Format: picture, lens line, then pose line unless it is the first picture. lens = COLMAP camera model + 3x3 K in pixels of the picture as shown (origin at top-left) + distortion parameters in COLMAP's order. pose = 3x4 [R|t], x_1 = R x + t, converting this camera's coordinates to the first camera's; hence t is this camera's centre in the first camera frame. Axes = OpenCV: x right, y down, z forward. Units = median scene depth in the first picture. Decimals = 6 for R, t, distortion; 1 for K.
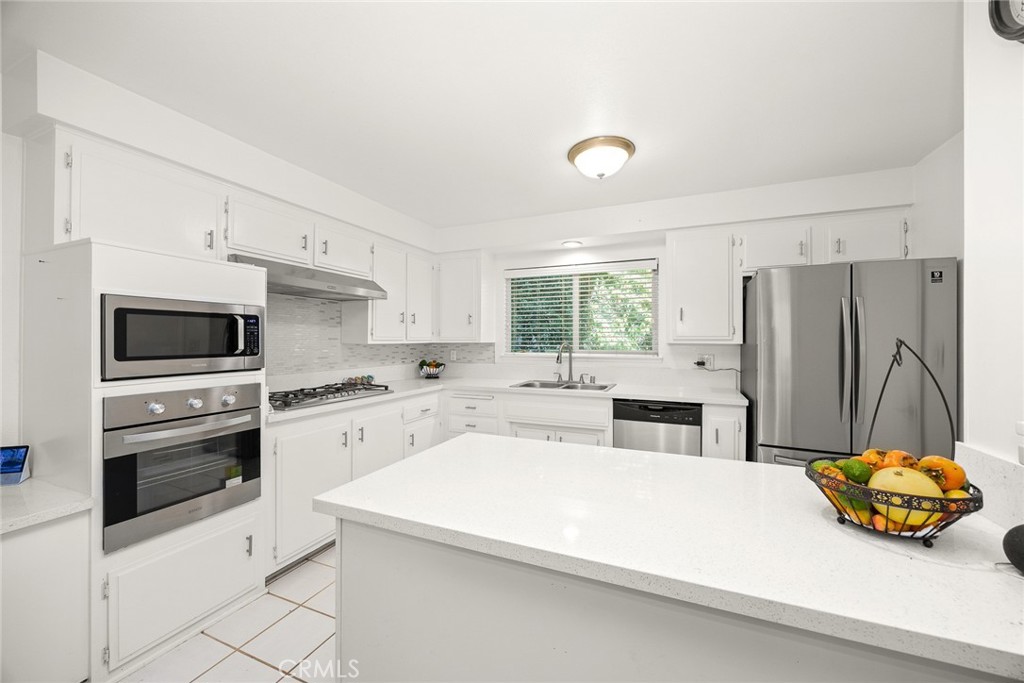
lens RADIAL K [[387.8, 0, 512.0], [0, 387.8, 341.5], [0, 0, 1]] dist [-0.000614, -0.000010]
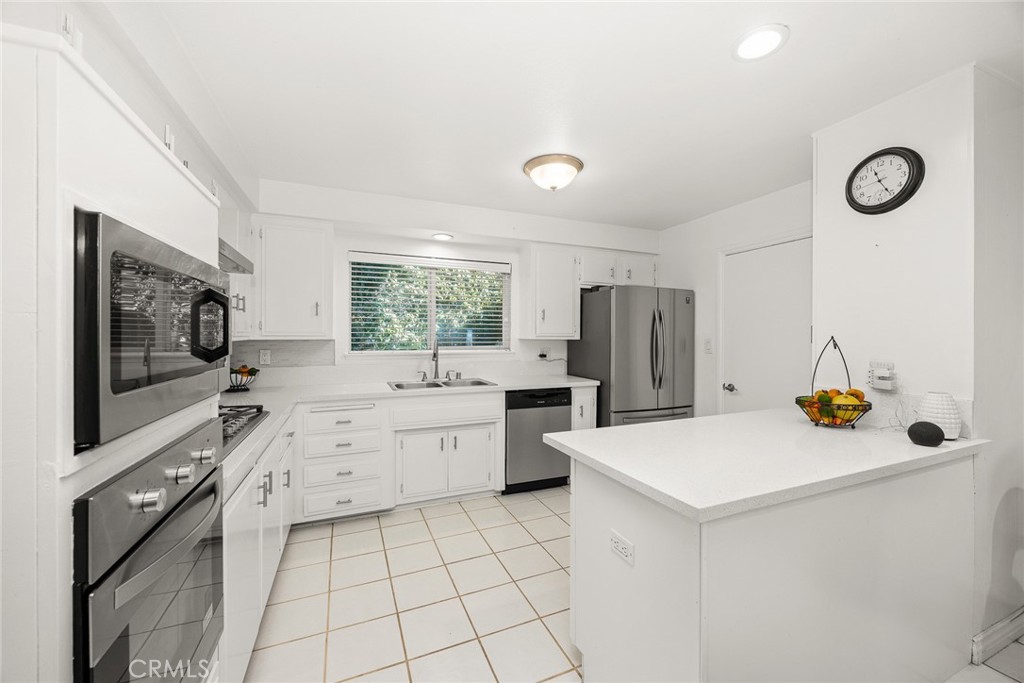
lens RADIAL K [[400.8, 0, 512.0], [0, 400.8, 341.5], [0, 0, 1]] dist [-0.035086, -0.000026]
pose [[0.692850, -0.008399, 0.721033, -0.479192], [0.002025, 0.999951, 0.009702, -0.000137], [-0.721079, -0.005262, 0.692832, 0.204427]]
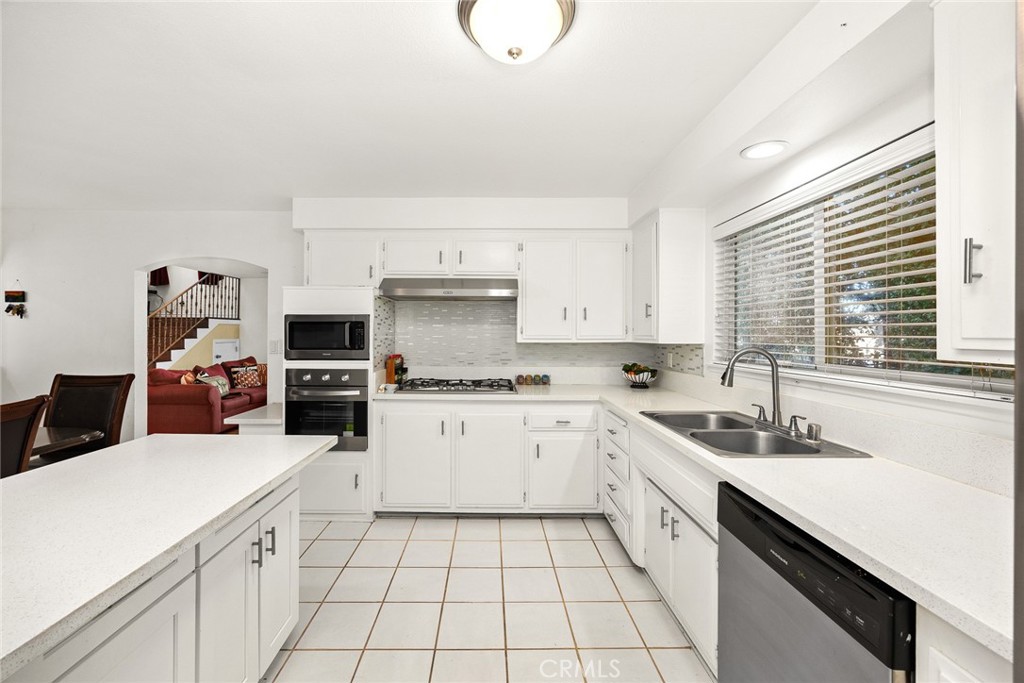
lens RADIAL K [[387.8, 0, 512.0], [0, 387.8, 341.5], [0, 0, 1]] dist [-0.000614, -0.000010]
pose [[0.407705, 0.013973, -0.913007, 0.512760], [-0.008121, 0.999899, 0.011677, -0.007360], [0.913078, 0.002654, 0.407777, 0.560009]]
